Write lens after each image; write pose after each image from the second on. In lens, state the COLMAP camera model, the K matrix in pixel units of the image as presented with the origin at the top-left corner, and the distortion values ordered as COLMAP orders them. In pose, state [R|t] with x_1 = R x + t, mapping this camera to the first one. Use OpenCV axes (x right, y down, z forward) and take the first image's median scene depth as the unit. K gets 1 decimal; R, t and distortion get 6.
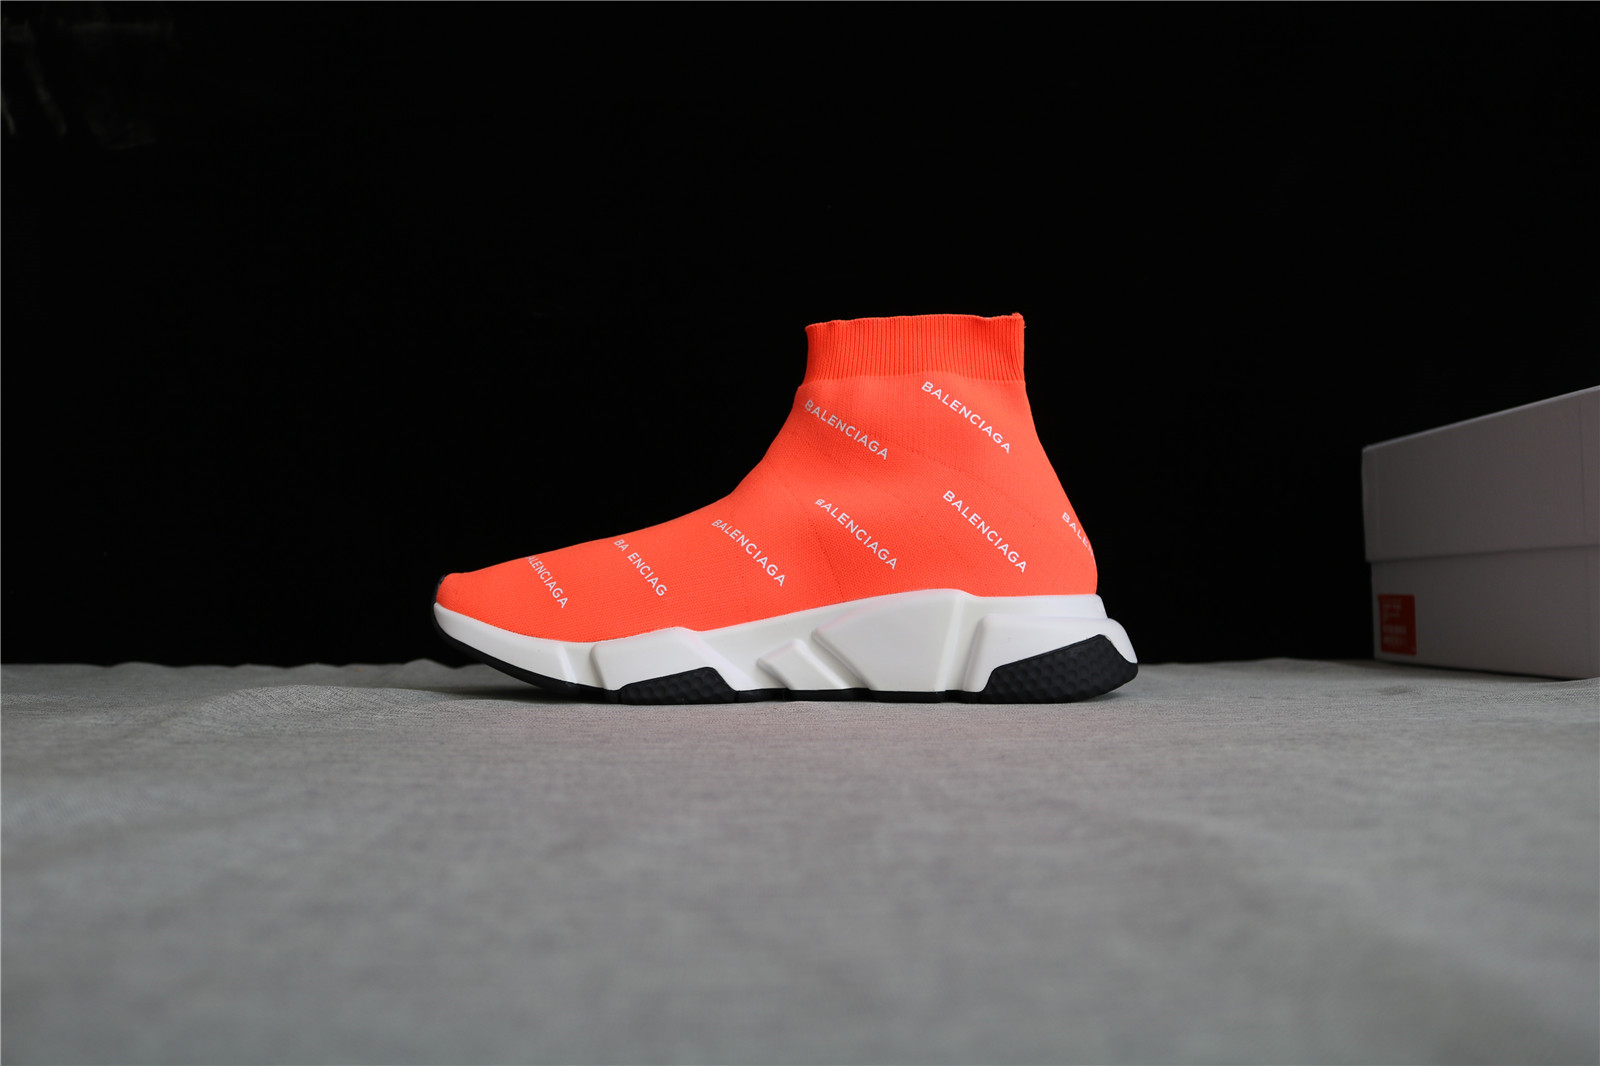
lens RADIAL K [[1369.4, 0, 805.9], [0, 1369.4, 527.6], [0, 0, 1]] dist [-0.117018, 0.041950]
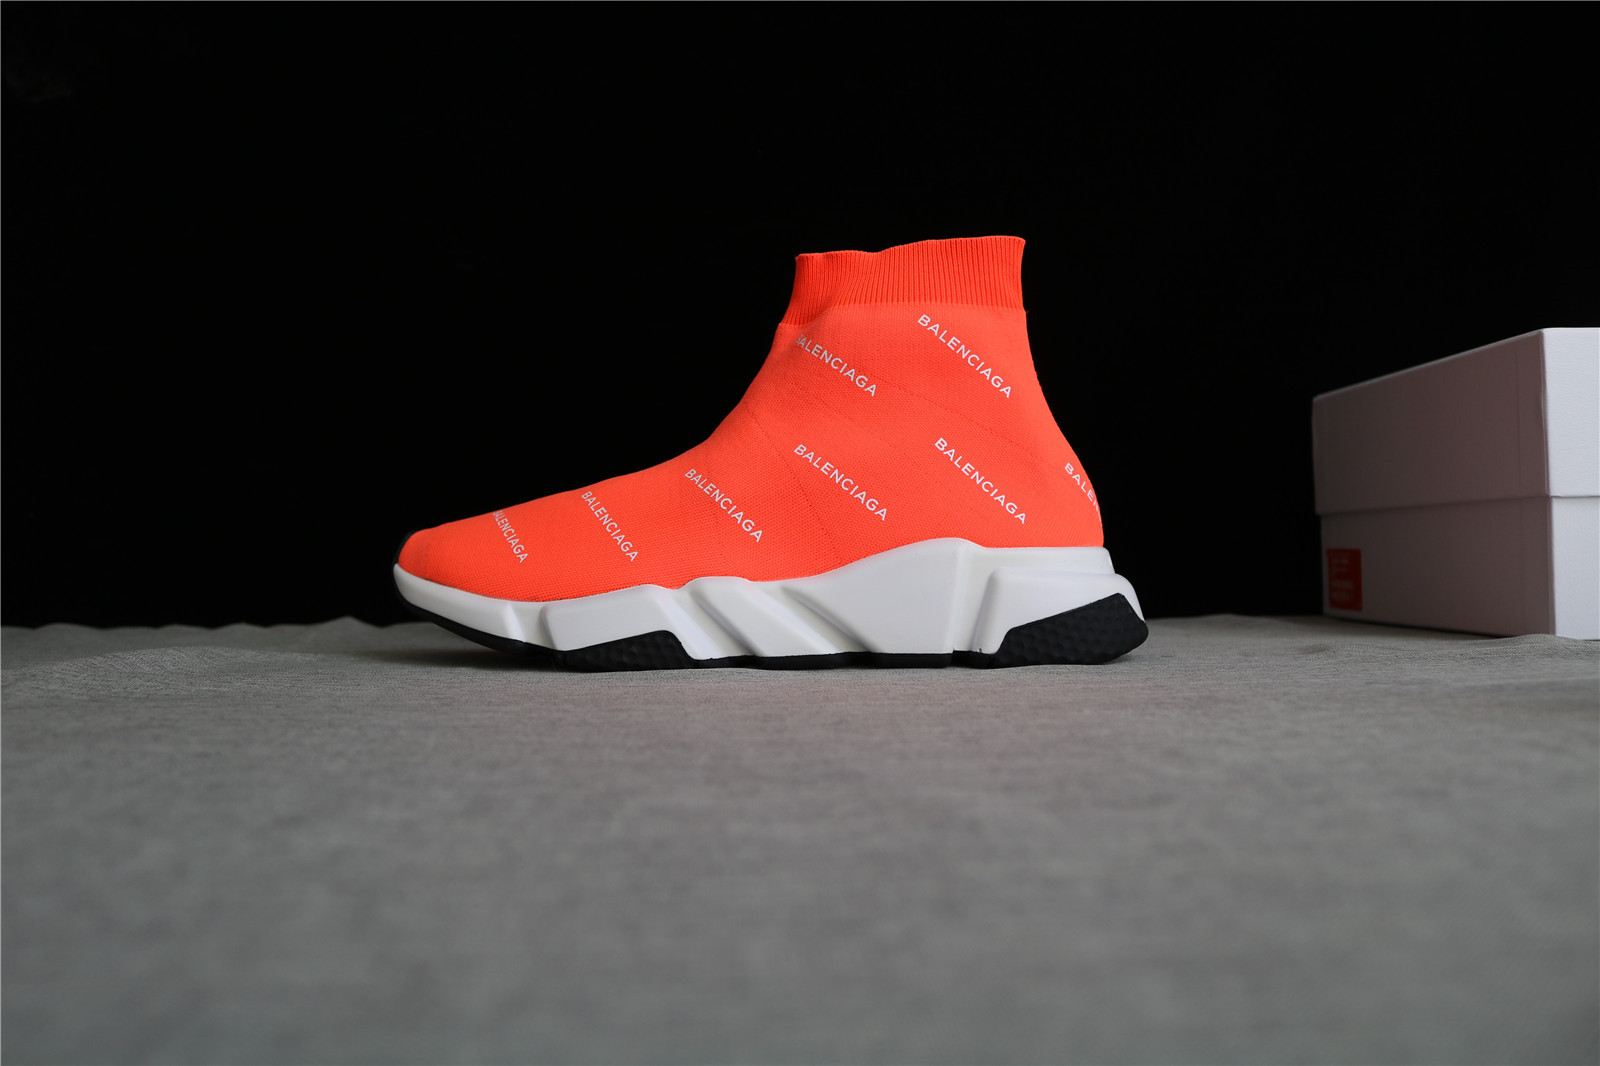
lens RADIAL K [[1369.4, 0, 796.8], [0, 1369.4, 538.7], [0, 0, 1]] dist [-0.117018, 0.041950]
pose [[0.999857, -0.004835, -0.016176, 0.121321], [0.005512, 0.999100, 0.042047, -0.000628], [0.015958, -0.042130, 0.998985, 0.043966]]
